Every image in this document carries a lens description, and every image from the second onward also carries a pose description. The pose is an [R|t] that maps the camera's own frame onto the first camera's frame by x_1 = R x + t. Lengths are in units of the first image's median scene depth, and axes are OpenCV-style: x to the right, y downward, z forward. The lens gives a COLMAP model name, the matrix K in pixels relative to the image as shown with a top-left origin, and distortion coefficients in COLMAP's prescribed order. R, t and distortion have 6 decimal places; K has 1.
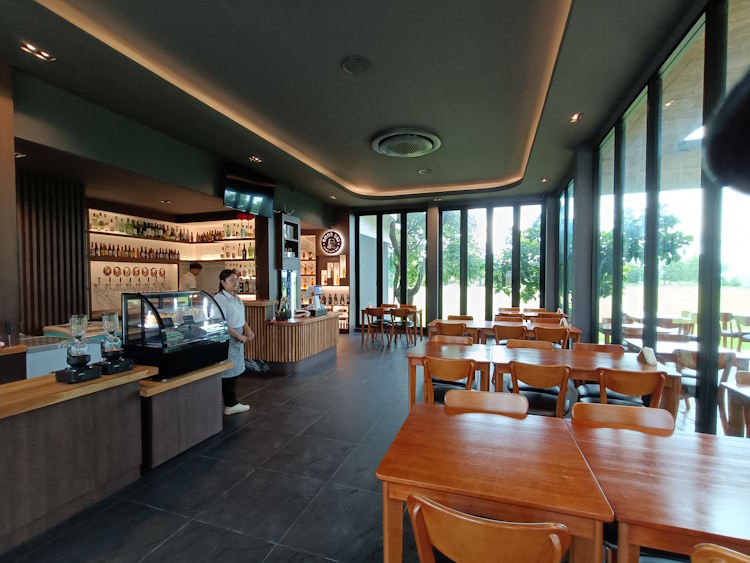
lens RADIAL K [[346.8, 0, 375.4], [0, 346.8, 284.8], [0, 0, 1]] dist [0.003691, 0.000499]
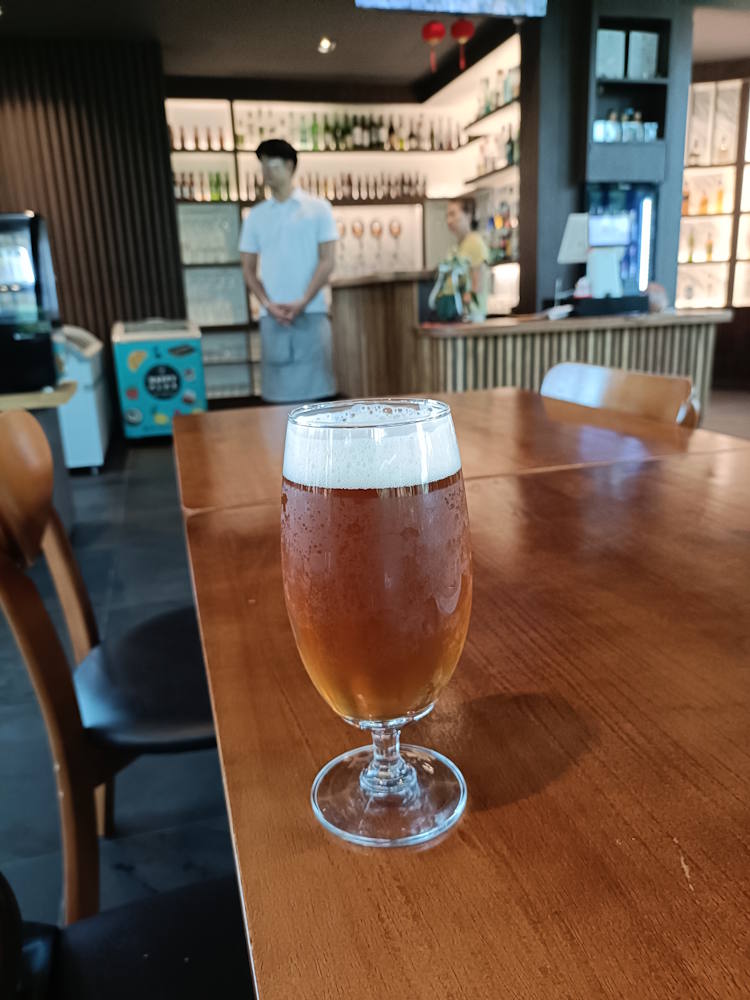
lens RADIAL K [[748.2, 0, 367.4], [0, 748.2, 499.9], [0, 0, 1]] dist [0.000026, -0.001218]
pose [[0.565566, 0.194414, -0.801460, 0.232765], [0.023490, 0.967625, 0.251297, 0.061739], [0.824369, -0.160951, 0.542689, 0.362940]]
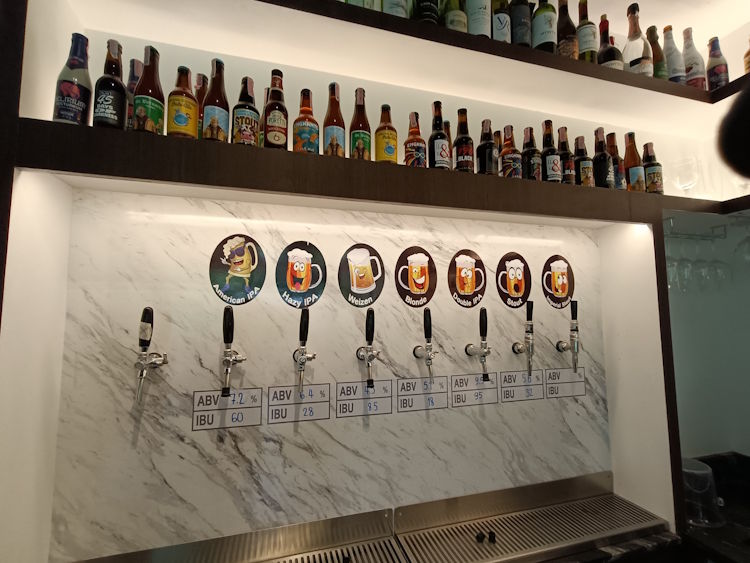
lens RADIAL K [[343.5, 0, 361.9], [0, 343.5, 284.6], [0, 0, 1]] dist [0.001090, 0.000124]
pose [[0.569089, -0.075883, -0.818767, -0.523417], [-0.011391, 0.994910, -0.100125, -0.015301], [0.822197, 0.066306, 0.565328, 0.812762]]
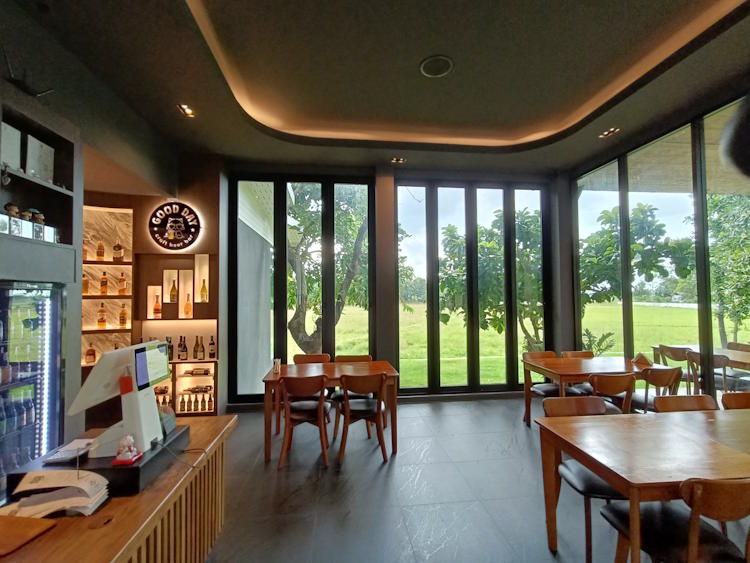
lens RADIAL K [[346.8, 0, 375.4], [0, 346.8, 284.8], [0, 0, 1]] dist [0.003691, 0.000499]
pose [[0.899965, 0.006321, 0.435917, -0.109777], [0.017525, 0.998562, -0.050661, -0.019531], [-0.435610, 0.053232, 0.898560, 0.591765]]
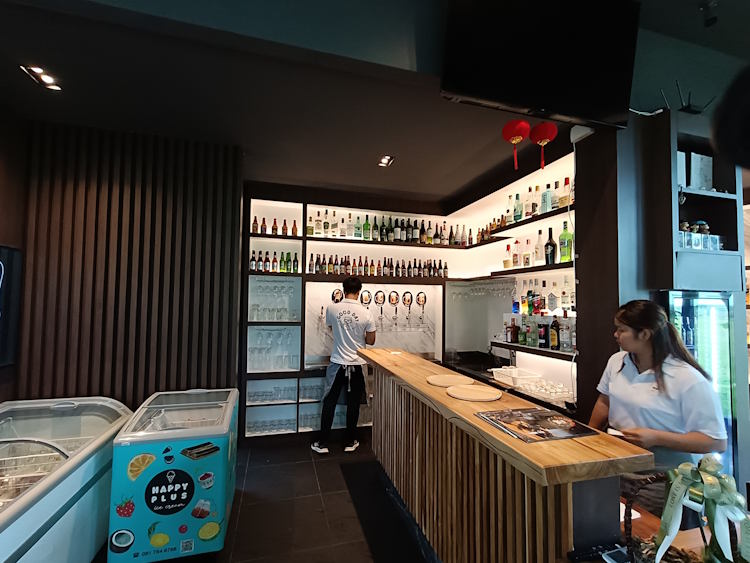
lens RADIAL K [[346.8, 0, 375.4], [0, 346.8, 284.8], [0, 0, 1]] dist [0.003691, 0.000499]
pose [[0.573192, -0.033577, -0.818733, -0.157592], [-0.032543, 0.997439, -0.063689, -0.018945], [0.818775, 0.063150, 0.570631, 0.574934]]
